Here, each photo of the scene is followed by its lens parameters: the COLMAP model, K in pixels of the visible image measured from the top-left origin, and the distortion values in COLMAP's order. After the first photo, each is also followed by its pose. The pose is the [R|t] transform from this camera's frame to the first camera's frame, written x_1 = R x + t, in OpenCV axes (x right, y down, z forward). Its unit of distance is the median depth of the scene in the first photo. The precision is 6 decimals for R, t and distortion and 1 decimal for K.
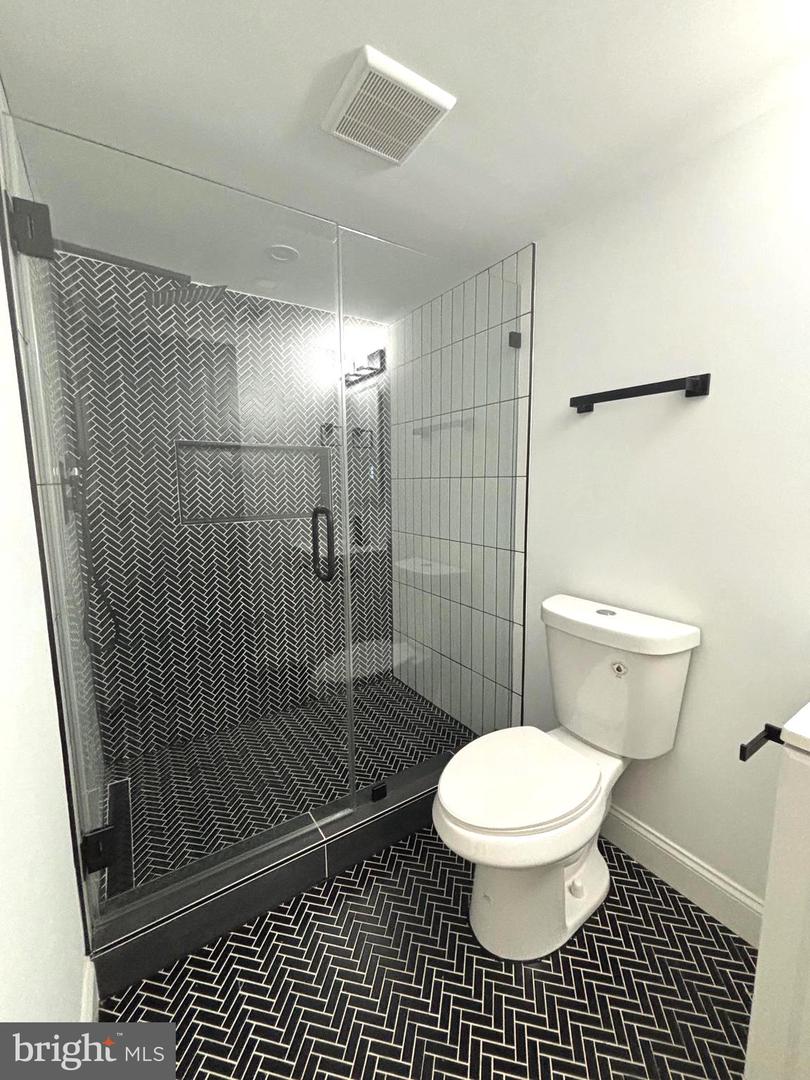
lens RADIAL K [[436.5, 0, 405.0], [0, 436.5, 540.0], [0, 0, 1]] dist [0.001216, -0.000601]
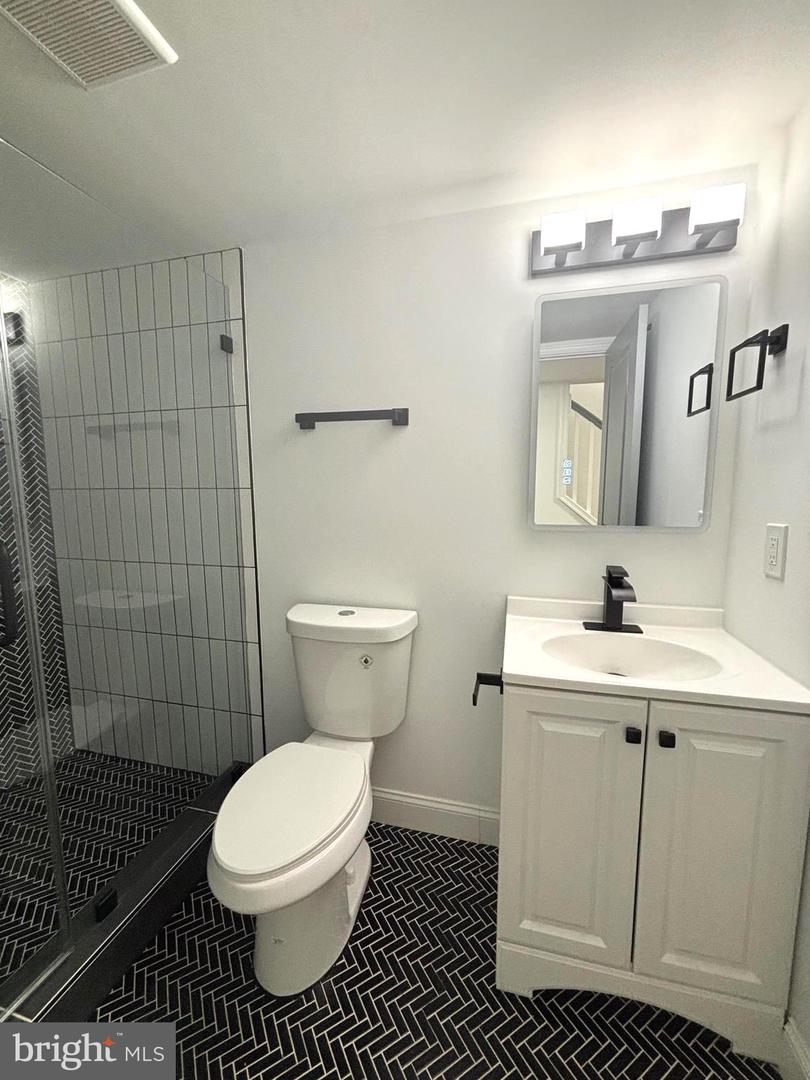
lens RADIAL K [[436.5, 0, 405.0], [0, 436.5, 540.0], [0, 0, 1]] dist [0.001216, -0.000601]
pose [[0.745363, -0.076164, 0.662293, -0.133178], [0.088049, 0.995996, 0.015447, -0.020293], [-0.660818, 0.046801, 0.749085, 0.067843]]
